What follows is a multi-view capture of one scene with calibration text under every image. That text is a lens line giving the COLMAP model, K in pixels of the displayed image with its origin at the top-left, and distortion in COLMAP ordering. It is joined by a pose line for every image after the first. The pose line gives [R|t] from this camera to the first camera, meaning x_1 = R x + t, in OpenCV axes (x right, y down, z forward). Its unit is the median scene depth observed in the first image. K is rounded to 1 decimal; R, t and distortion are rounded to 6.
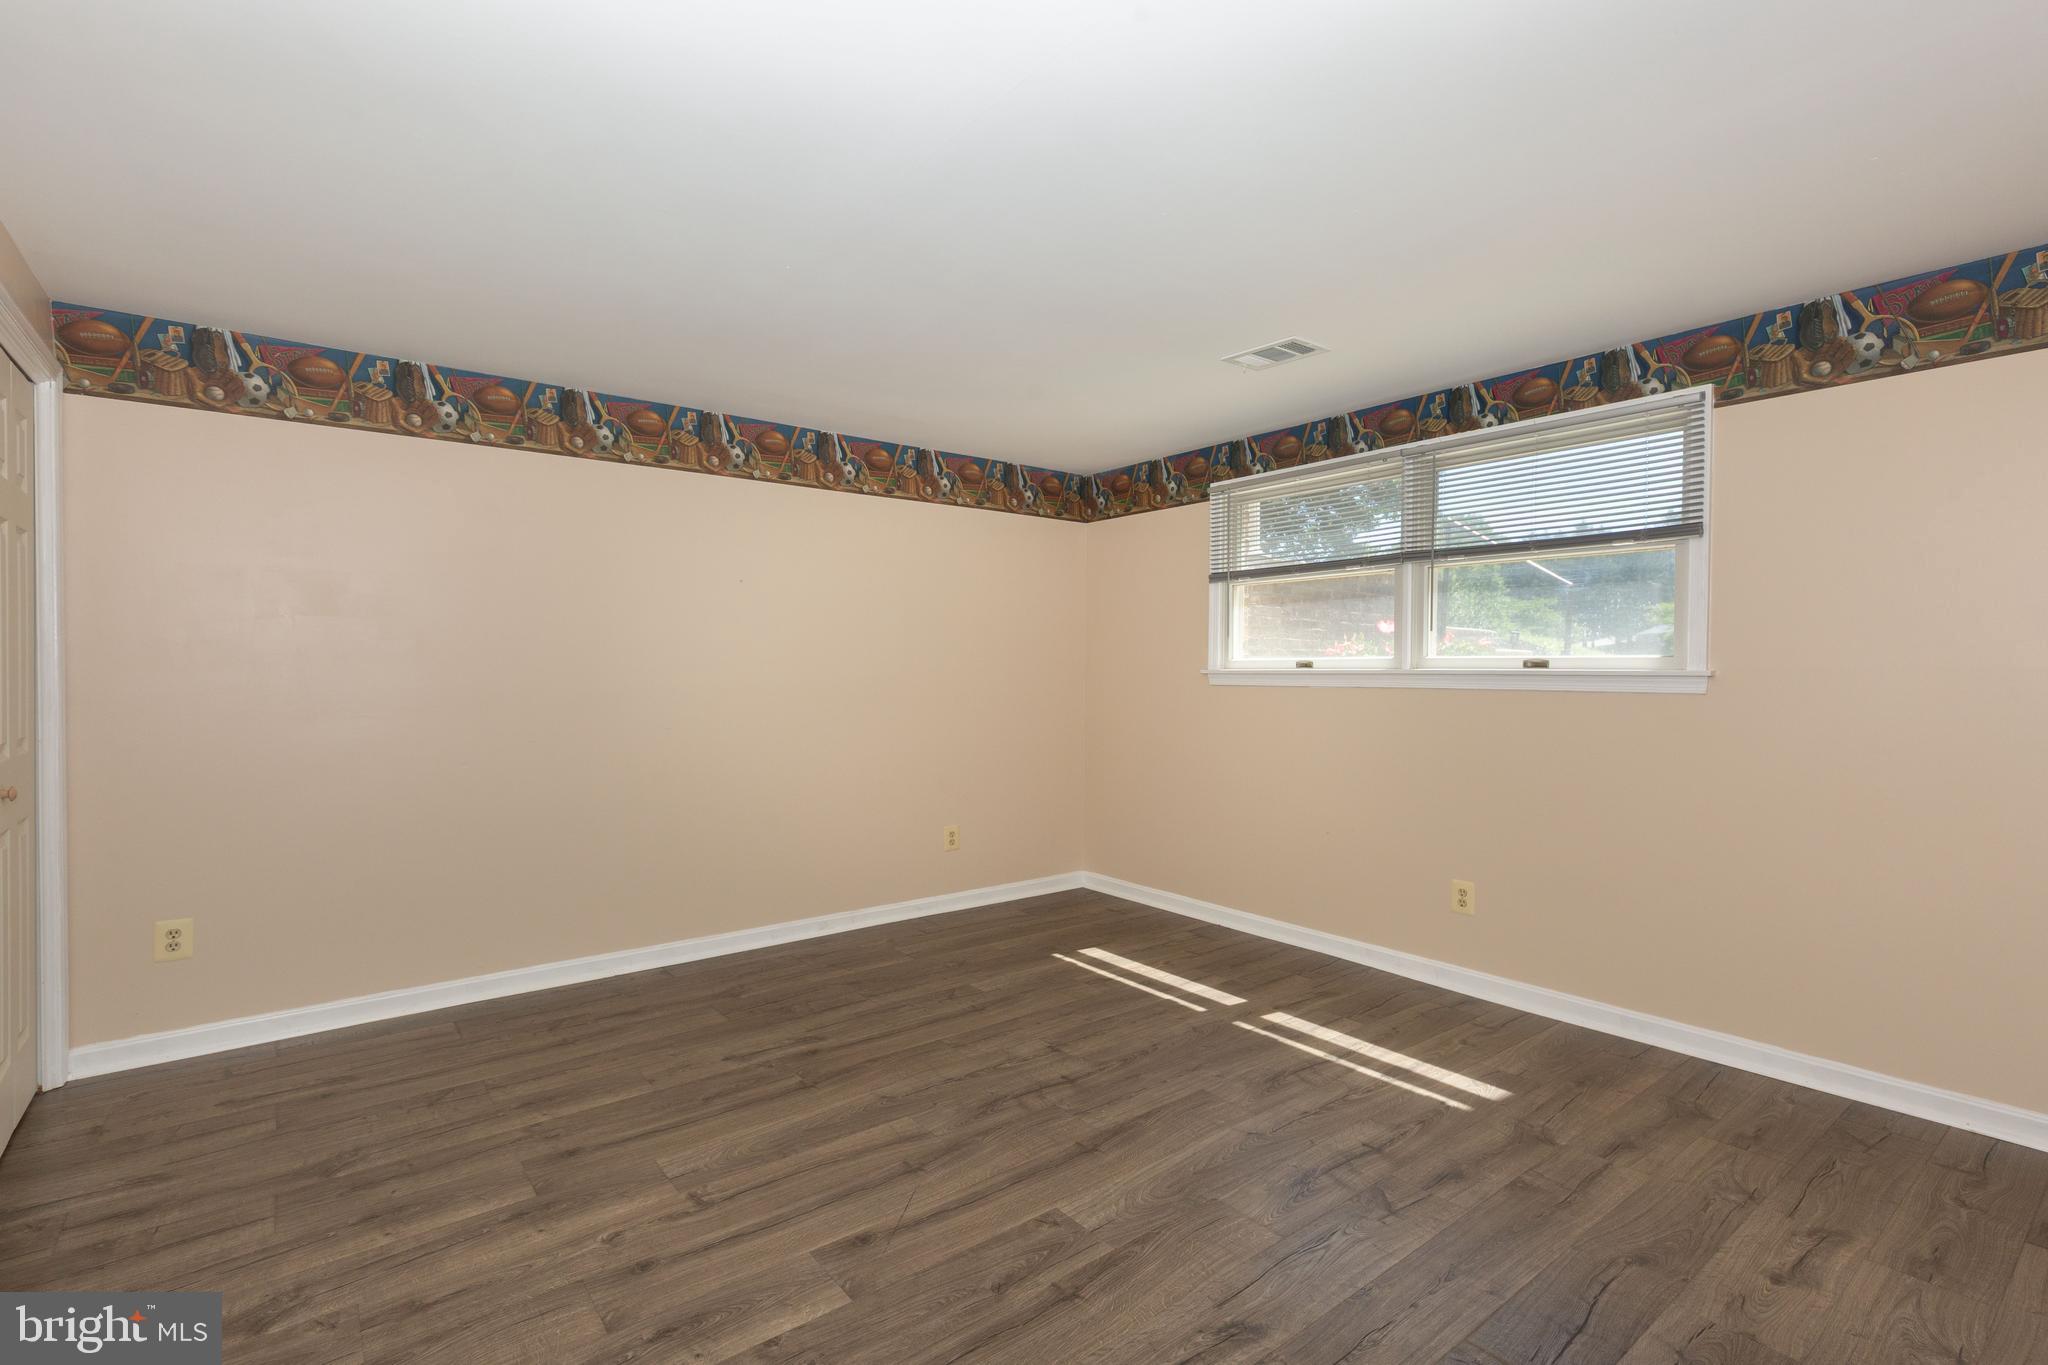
lens RADIAL K [[944.6, 0, 1025.5], [0, 944.6, 681.0], [0, 0, 1]] dist [0.004950, -0.000210]
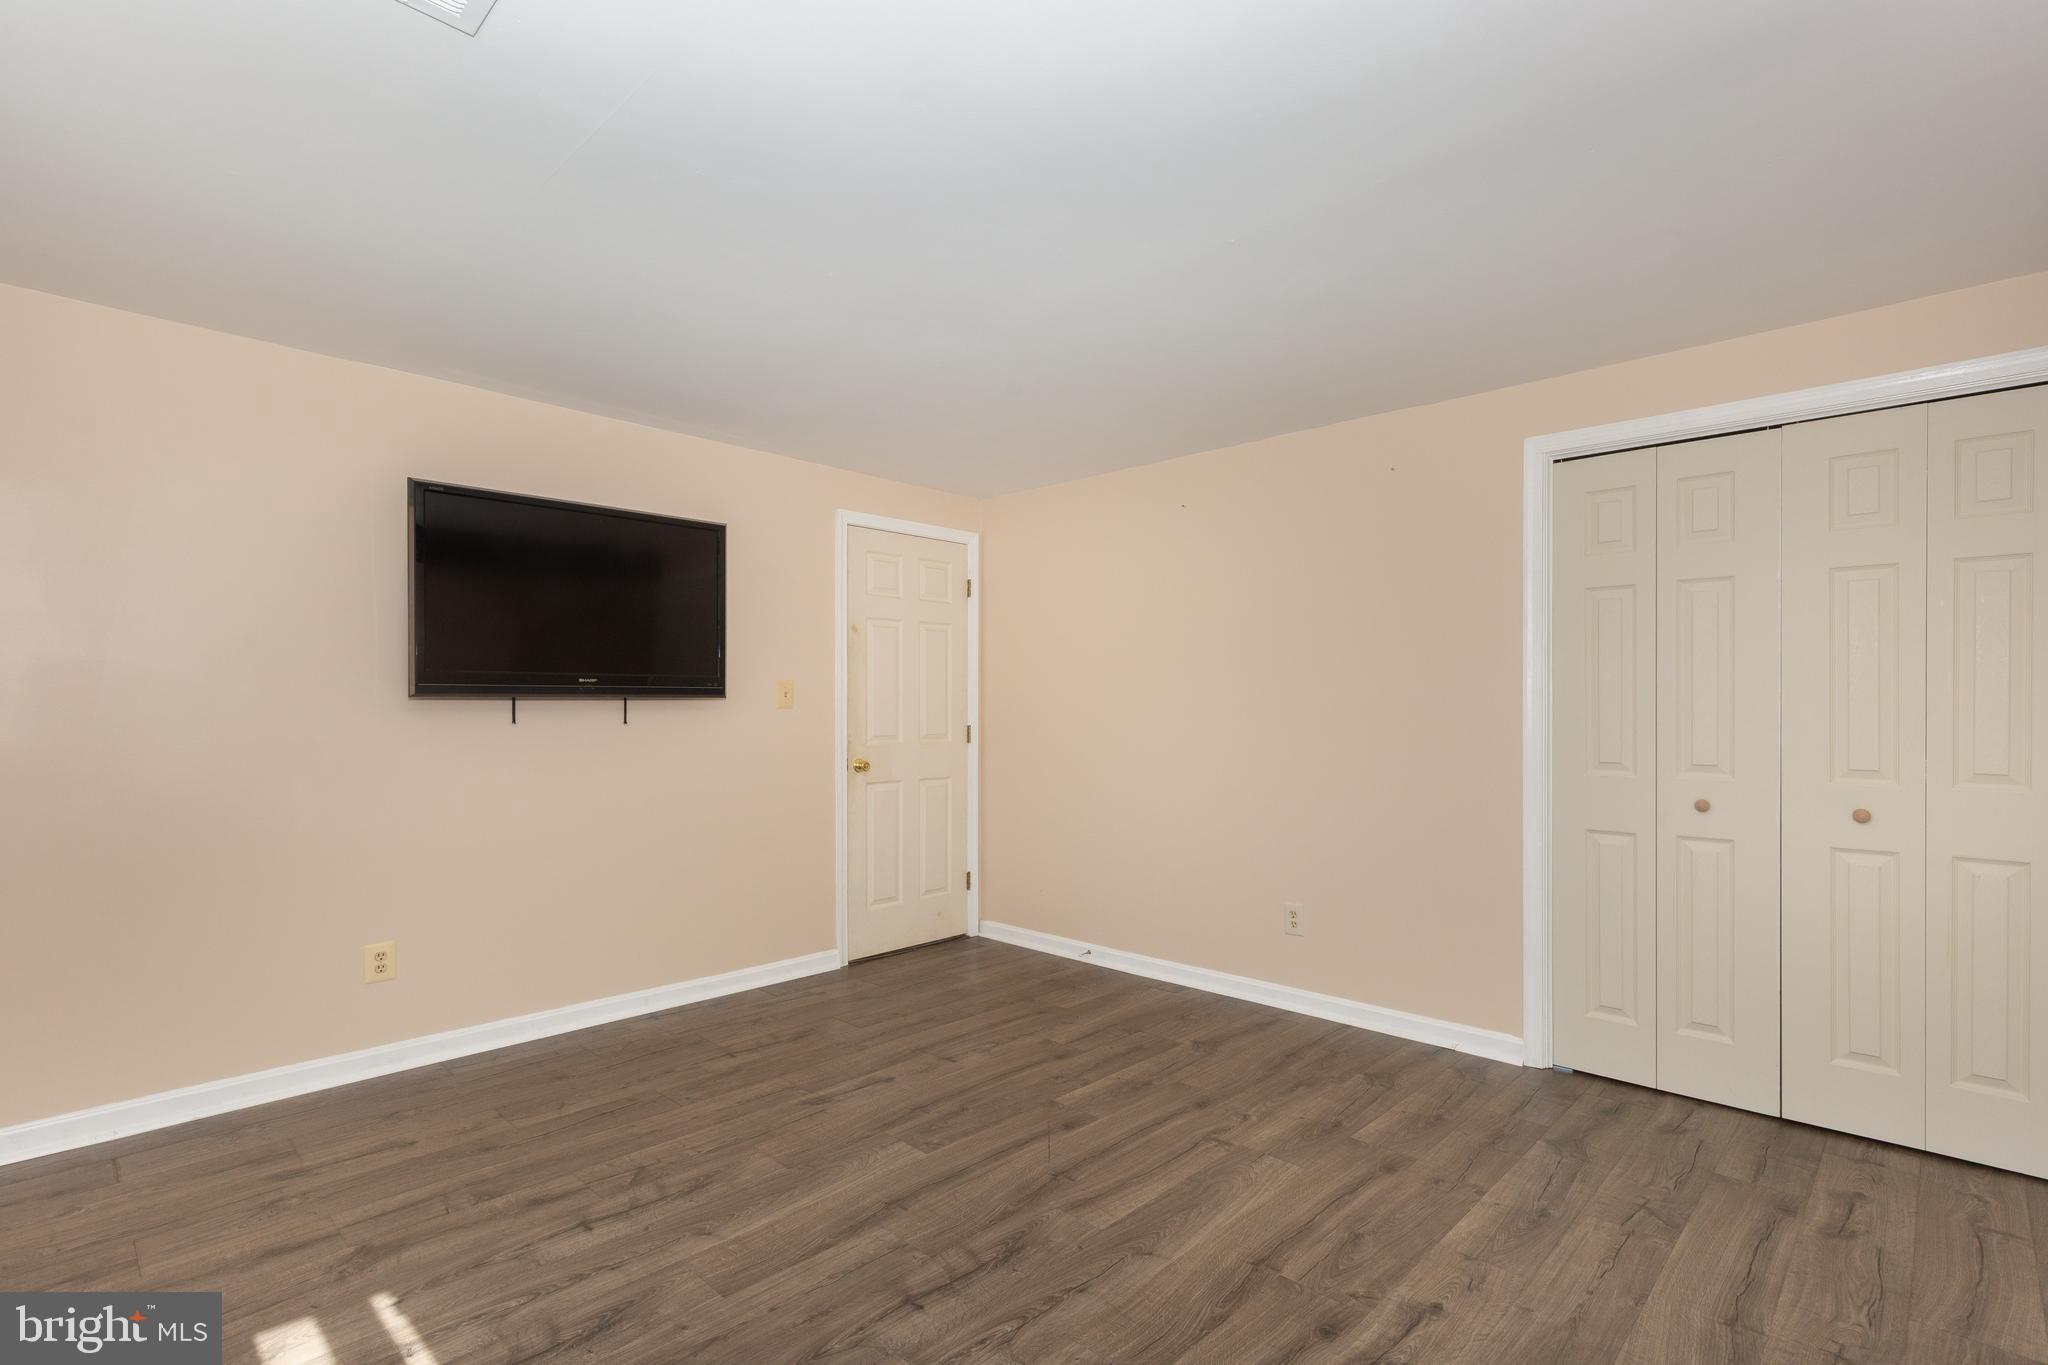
lens RADIAL K [[944.6, 0, 1022.3], [0, 944.6, 695.0], [0, 0, 1]] dist [0.004950, -0.000210]
pose [[-0.989600, -0.003859, -0.143796, 0.078558], [-0.003660, 0.999992, -0.001645, -0.026777], [0.143801, -0.001102, -0.989606, 1.976478]]
